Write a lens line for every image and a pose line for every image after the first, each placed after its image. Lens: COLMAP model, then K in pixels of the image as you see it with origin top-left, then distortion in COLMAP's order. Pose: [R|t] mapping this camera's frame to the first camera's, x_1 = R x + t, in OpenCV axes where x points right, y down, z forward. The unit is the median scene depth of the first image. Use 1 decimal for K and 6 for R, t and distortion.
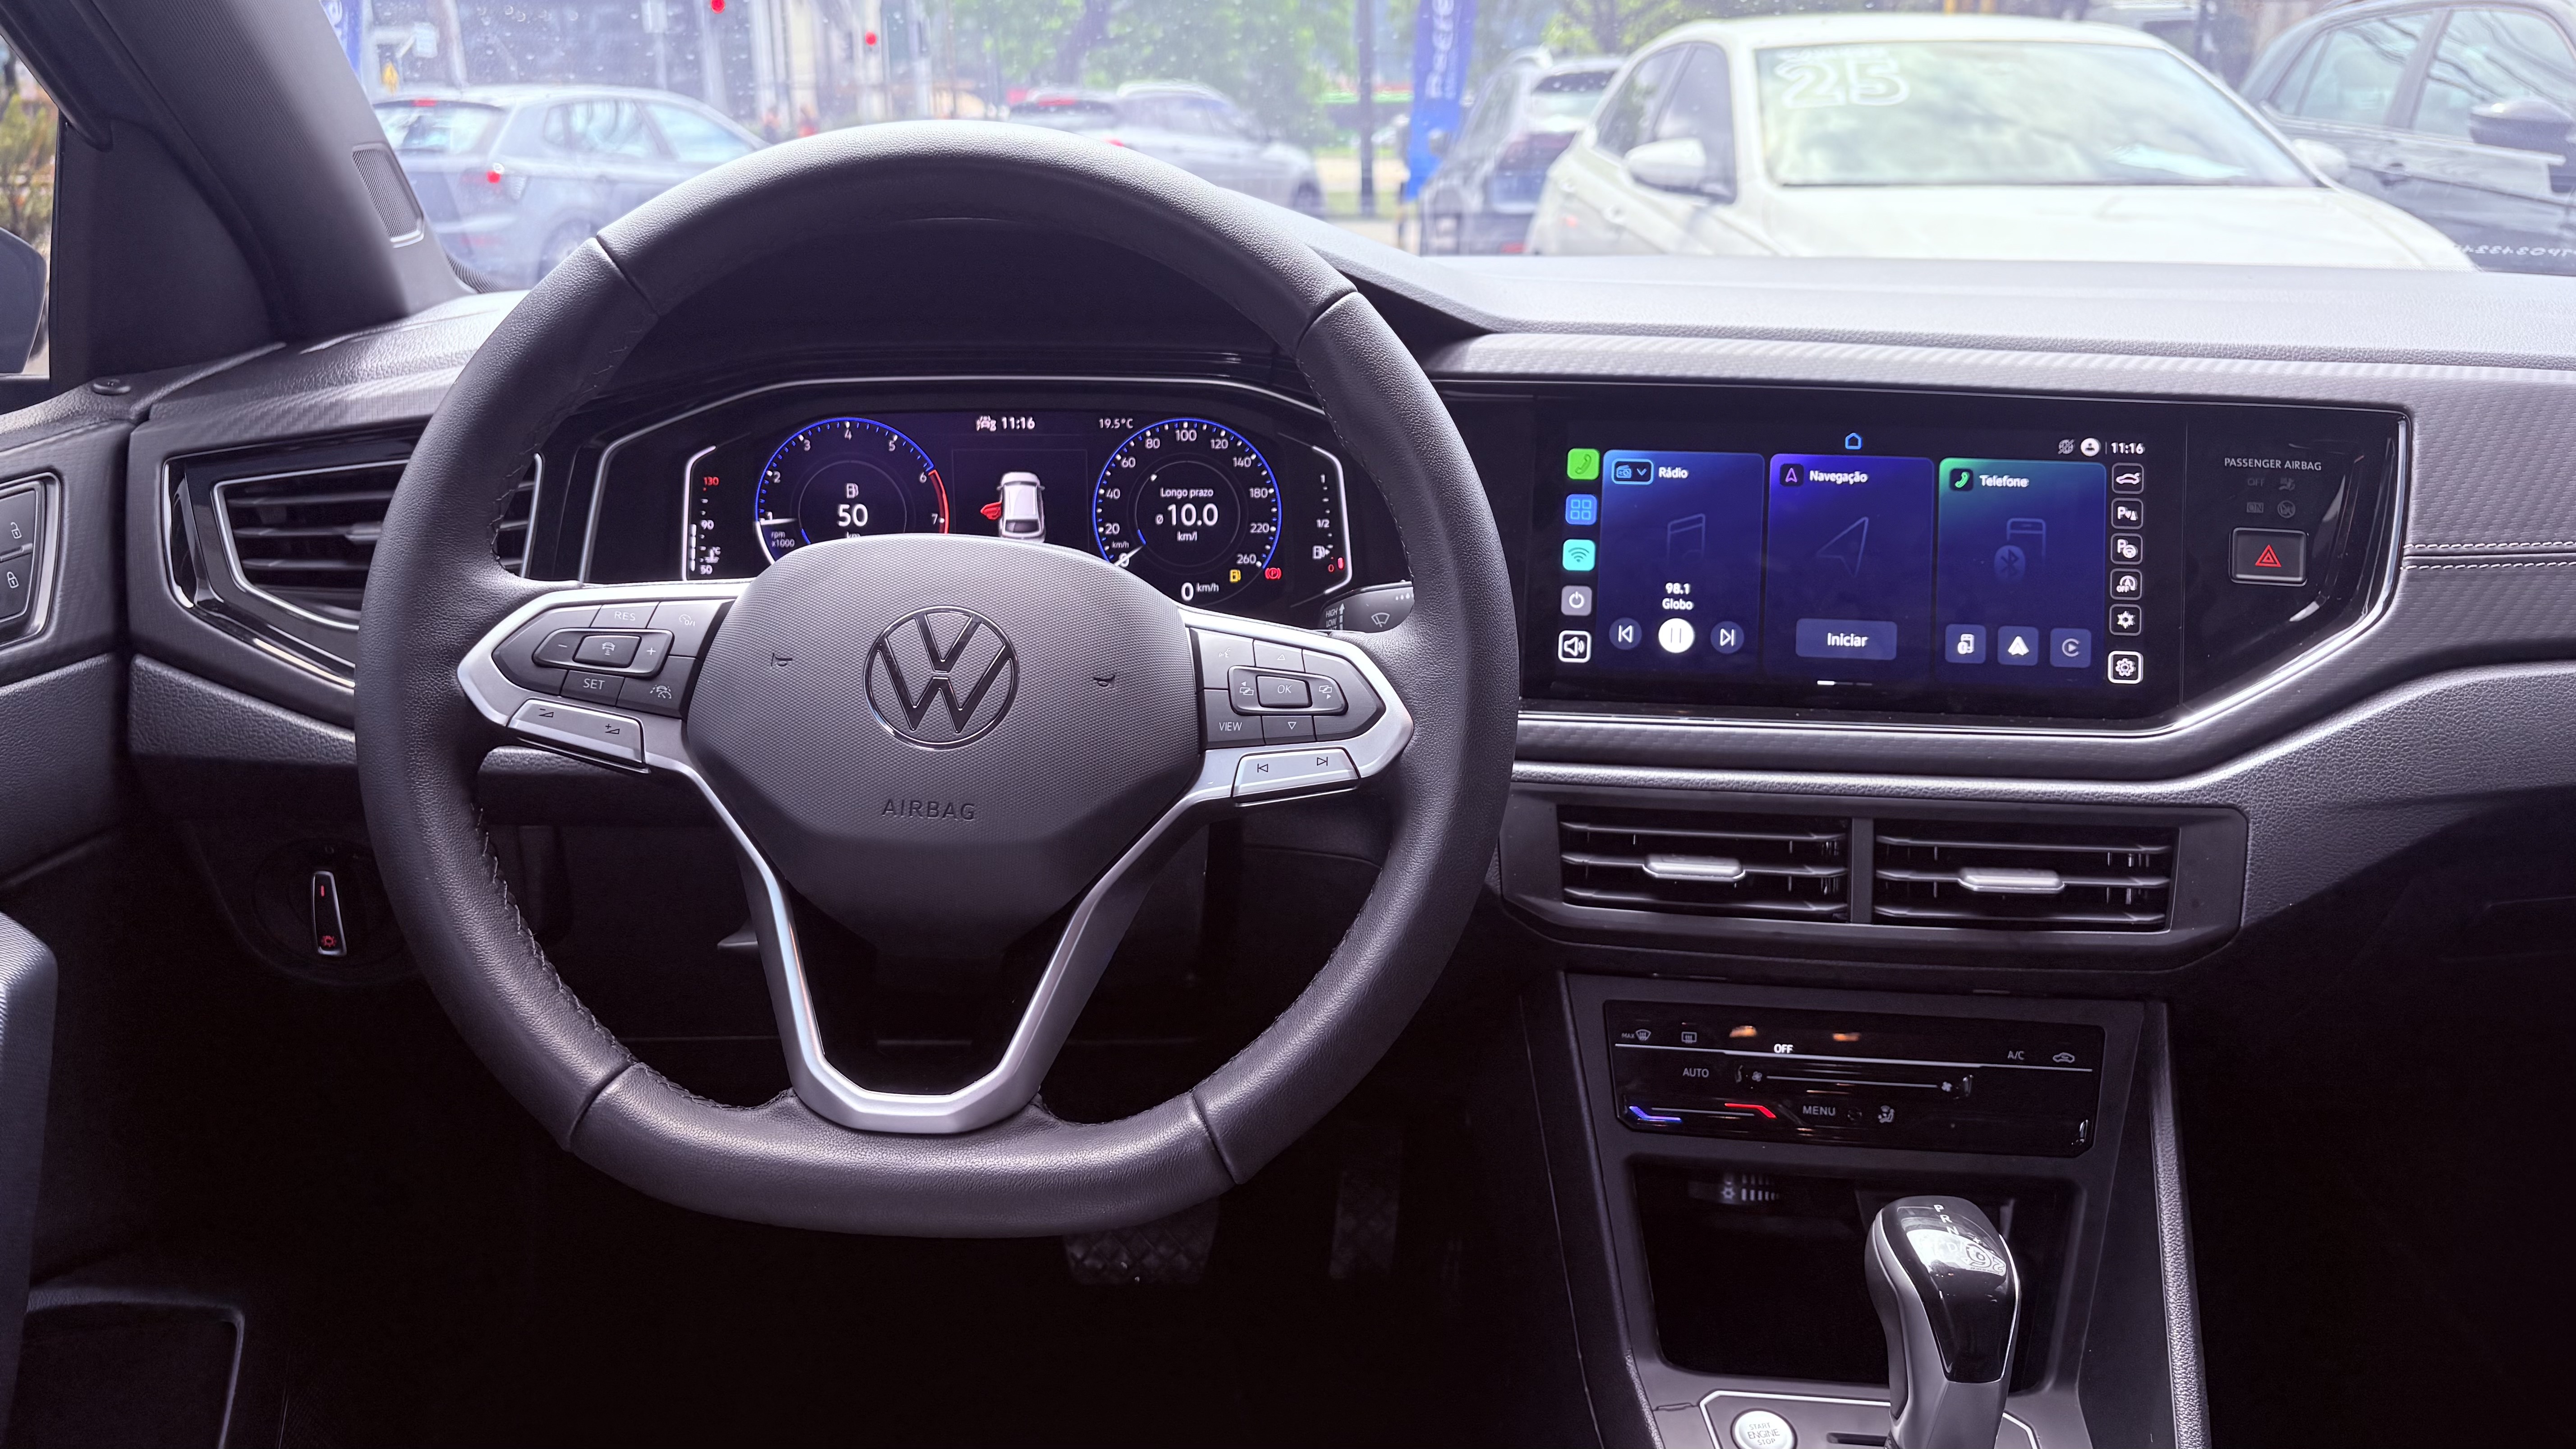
lens RADIAL K [[1962.8, 0, 1282.2], [0, 1962.8, 732.2], [0, 0, 1]] dist [0.071730, -0.097530]
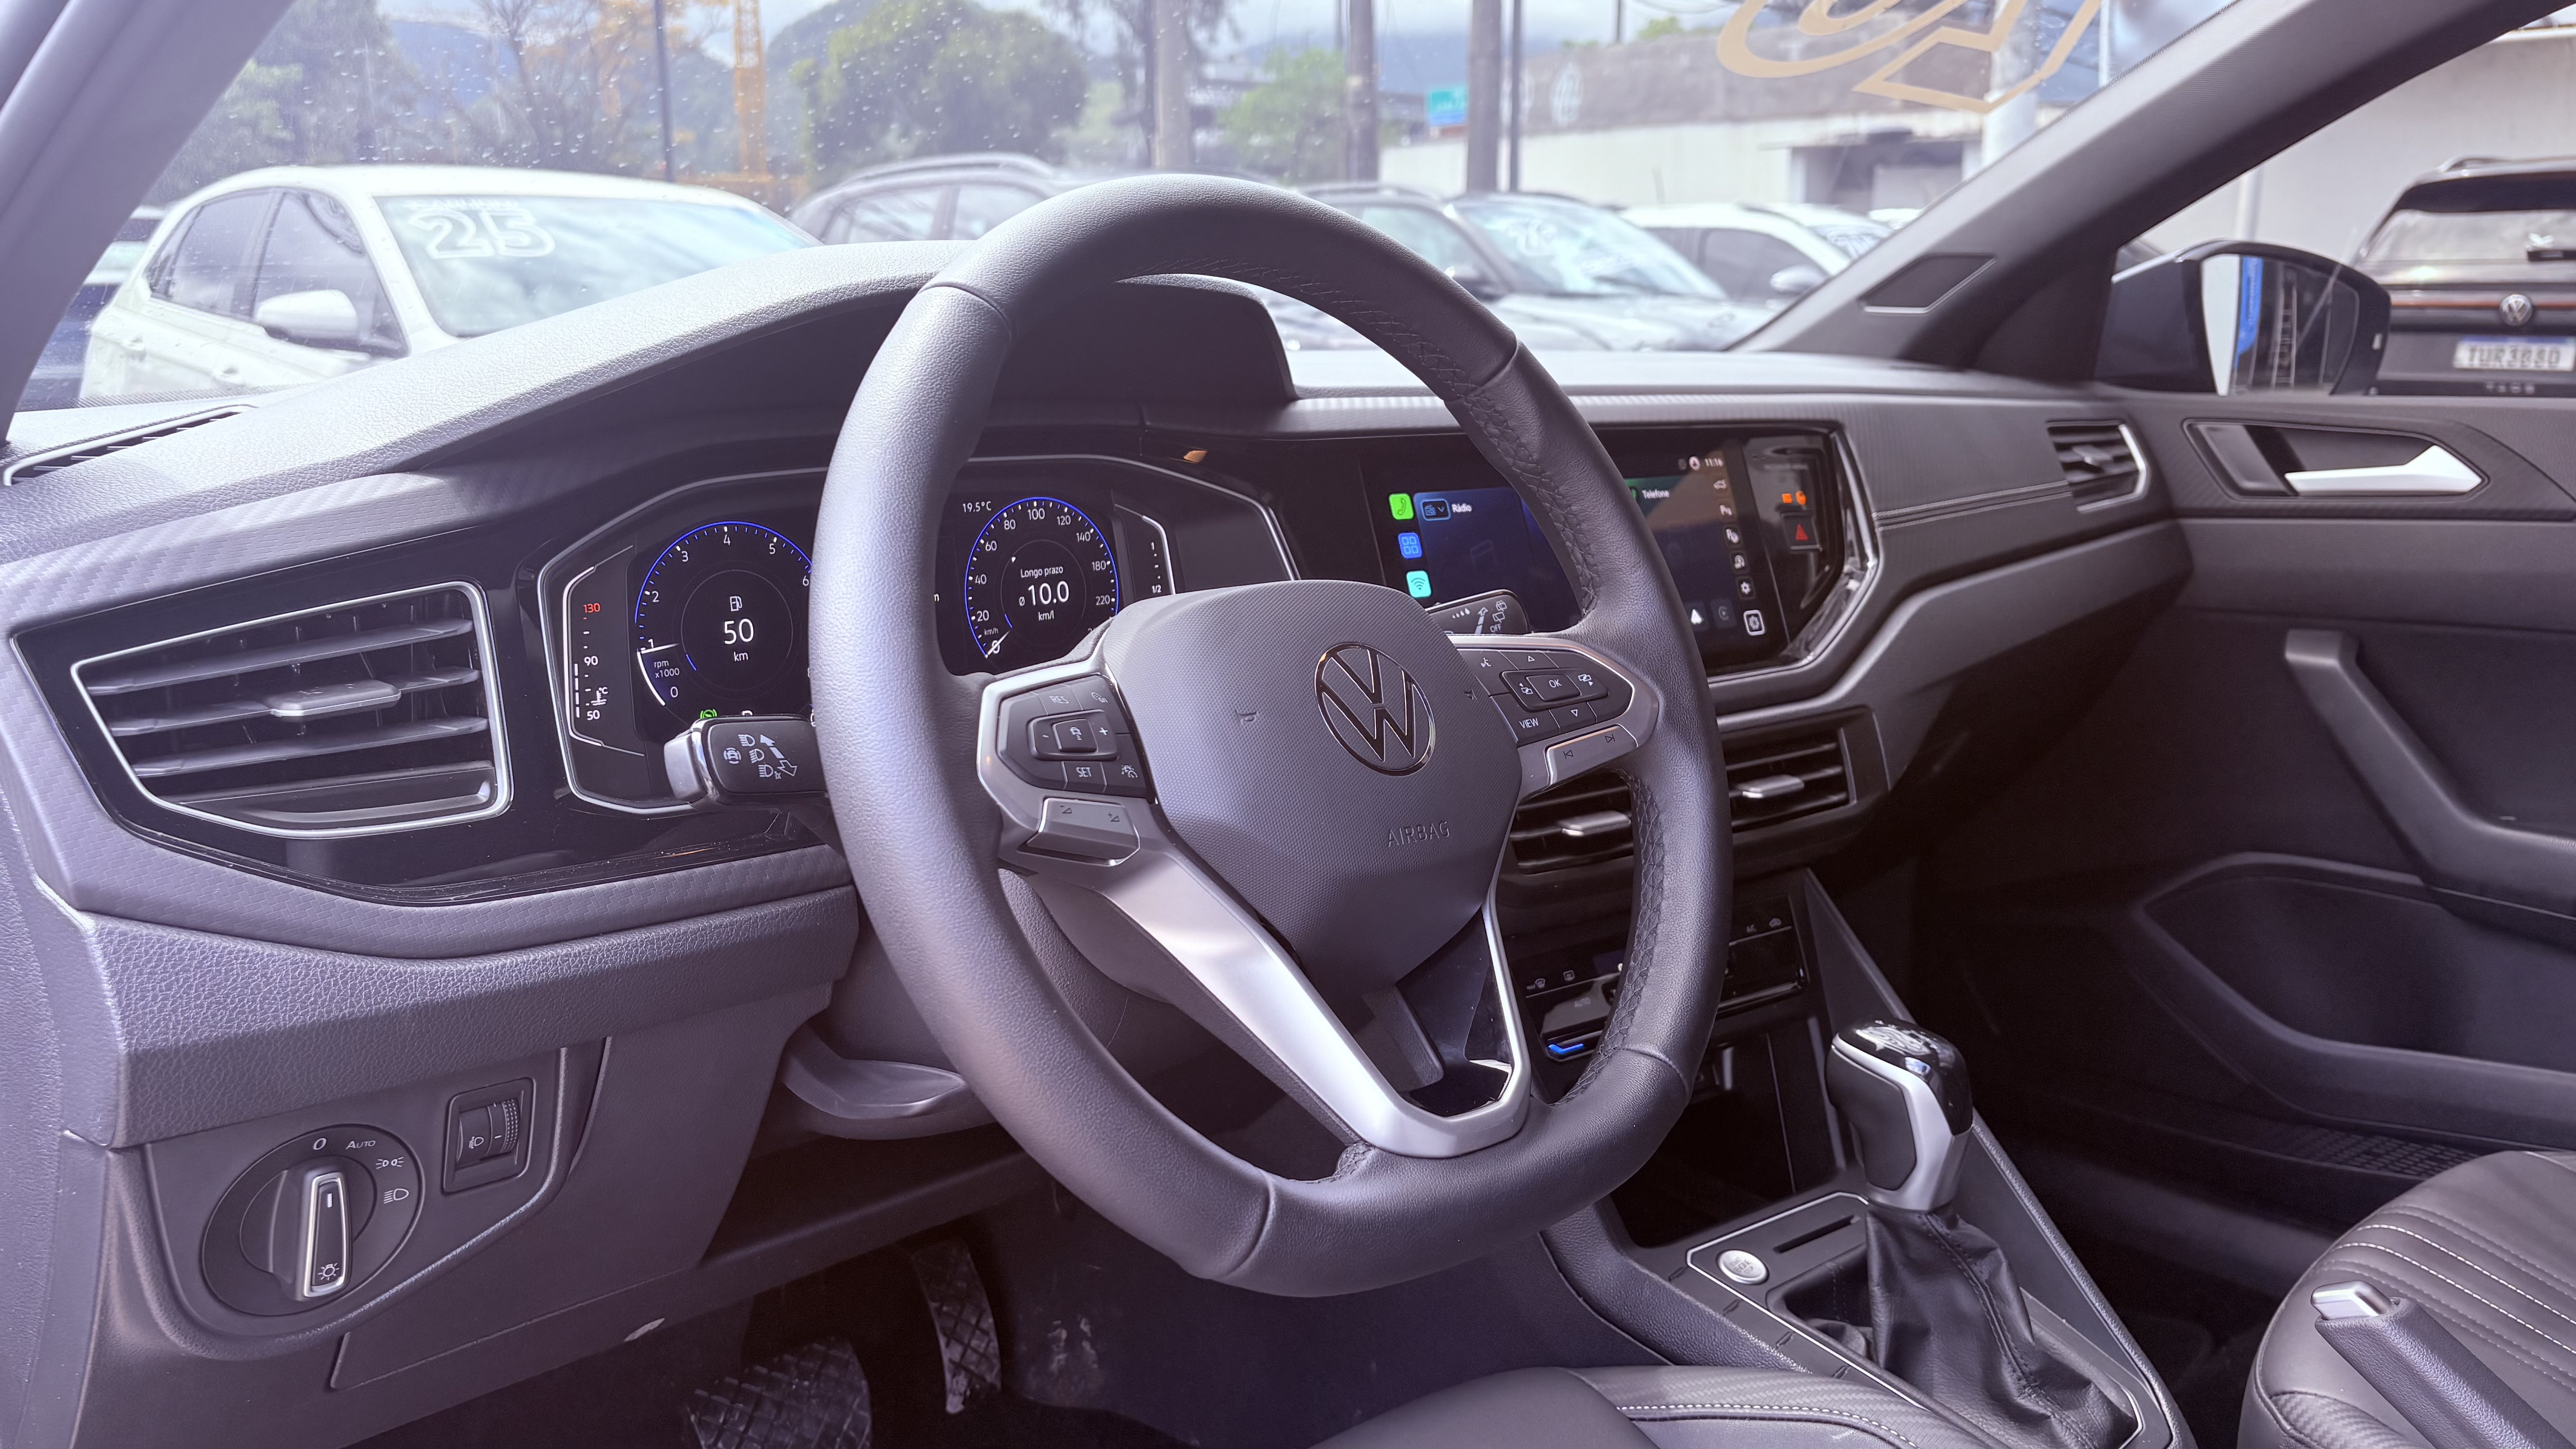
lens RADIAL K [[1962.8, 0, 1282.2], [0, 1962.8, 732.2], [0, 0, 1]] dist [0.071730, -0.097530]
pose [[0.739807, -0.144992, 0.657011, -0.678305], [0.195774, 0.980641, -0.004033, -0.016933], [-0.643707, 0.131609, 0.753871, 0.208255]]
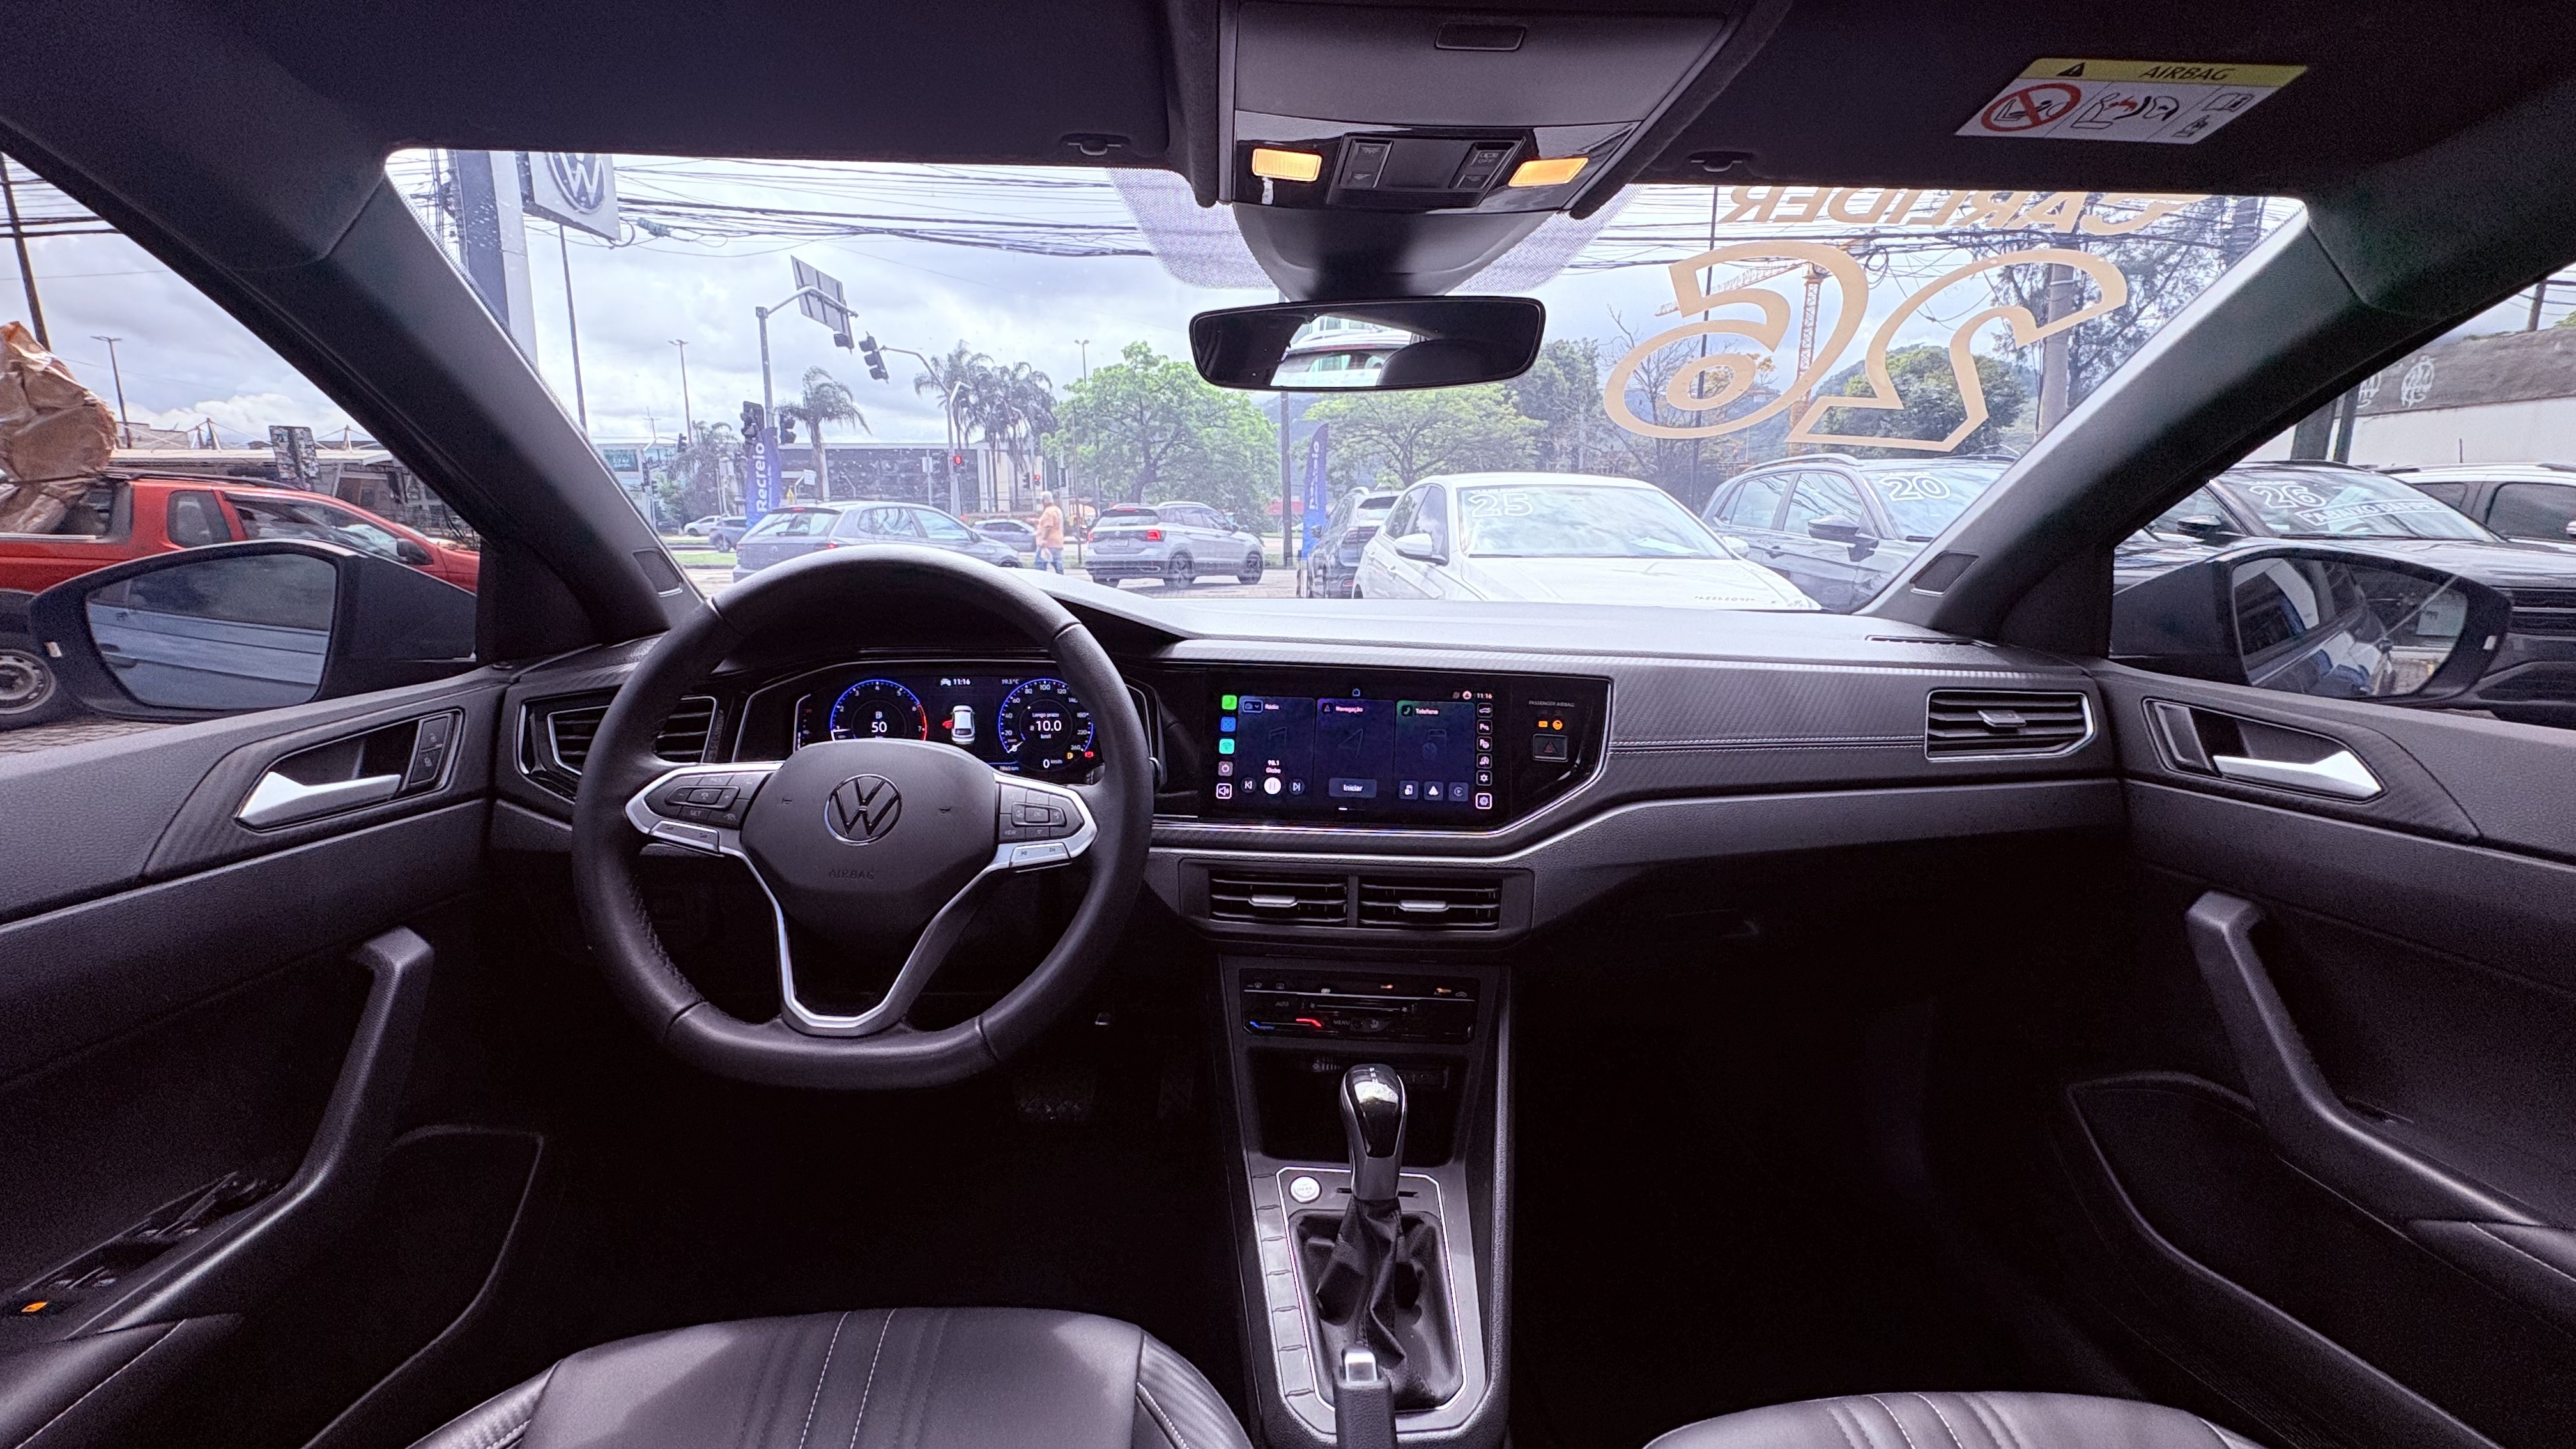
lens RADIAL K [[1033.7, 0, 1288.0], [0, 1033.7, 724.5], [0, 0, 1]] dist [0.000214, 0.000027]
pose [[0.999508, -0.000665, 0.031349, 0.183513], [0.003875, 0.994731, -0.102449, -0.002638], [-0.031116, 0.102520, 0.994244, -0.071650]]
